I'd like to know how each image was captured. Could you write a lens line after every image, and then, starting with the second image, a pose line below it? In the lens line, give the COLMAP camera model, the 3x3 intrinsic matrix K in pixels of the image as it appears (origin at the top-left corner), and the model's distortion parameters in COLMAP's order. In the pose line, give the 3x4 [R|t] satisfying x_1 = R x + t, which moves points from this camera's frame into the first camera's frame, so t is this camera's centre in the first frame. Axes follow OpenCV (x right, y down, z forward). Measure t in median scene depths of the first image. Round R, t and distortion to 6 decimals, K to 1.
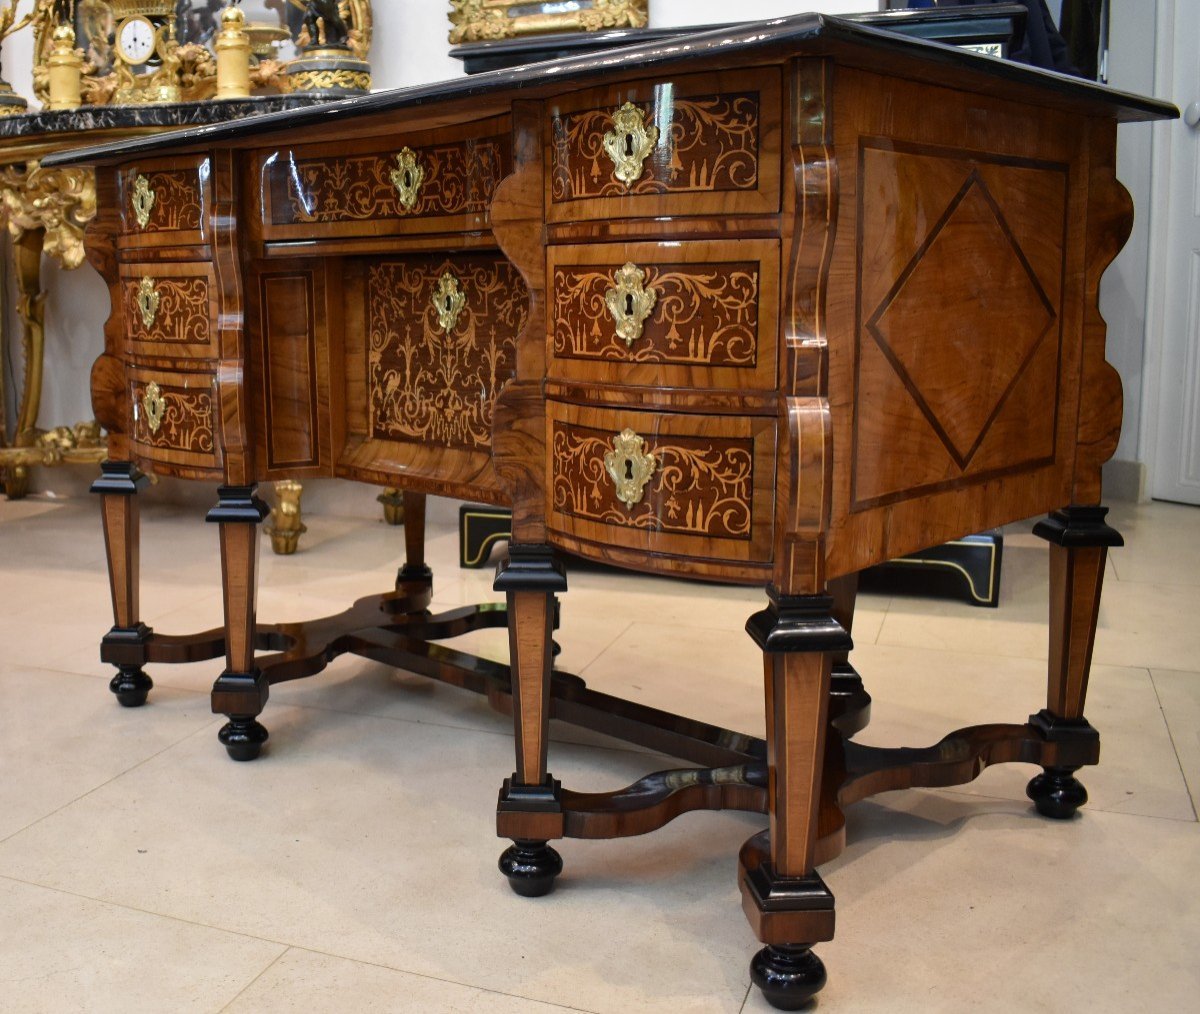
lens RADIAL K [[1298.1, 0, 403.7], [0, 1298.1, 477.6], [0, 0, 1]] dist [-0.087682, -0.006489]
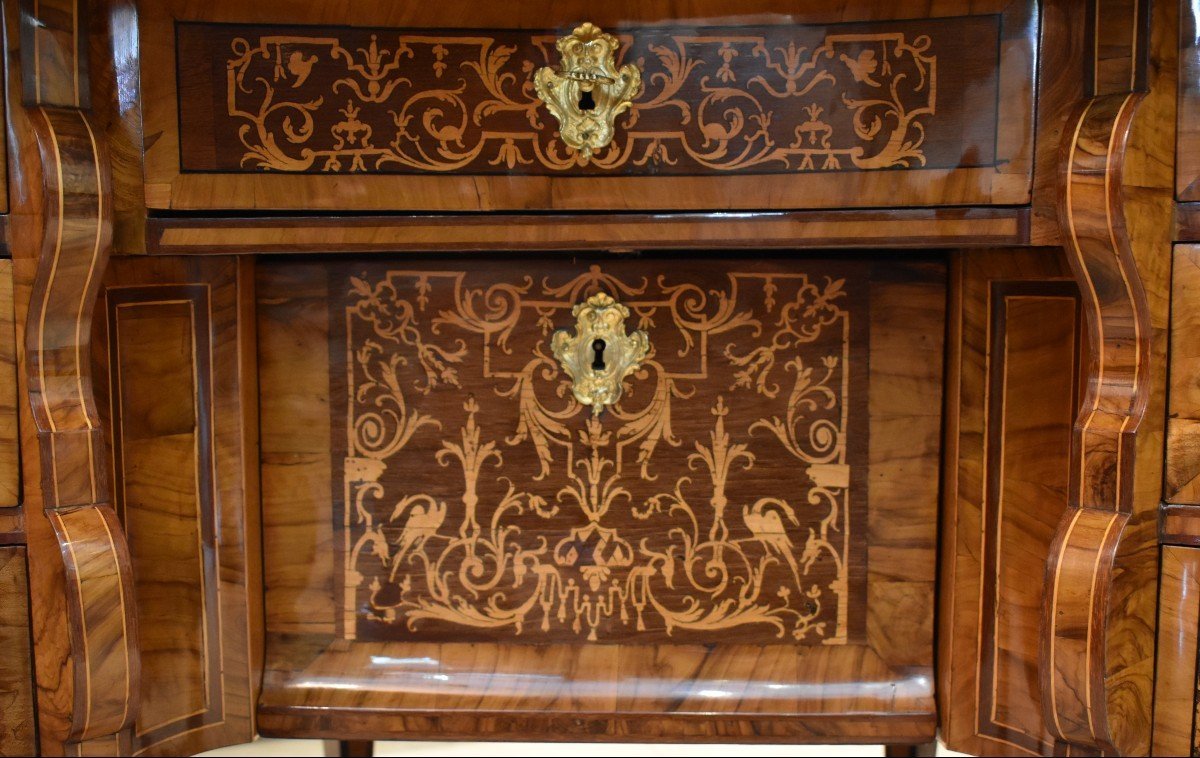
lens RADIAL K [[1337.8, 0, 632.2], [0, 1337.8, 414.9], [0, 0, 1]] dist [-0.071123, 0.018920]
pose [[0.686447, -0.054004, 0.725172, -0.326955], [0.104489, 0.994215, -0.024870, -0.097372], [-0.719633, 0.092844, 0.688119, 0.639880]]
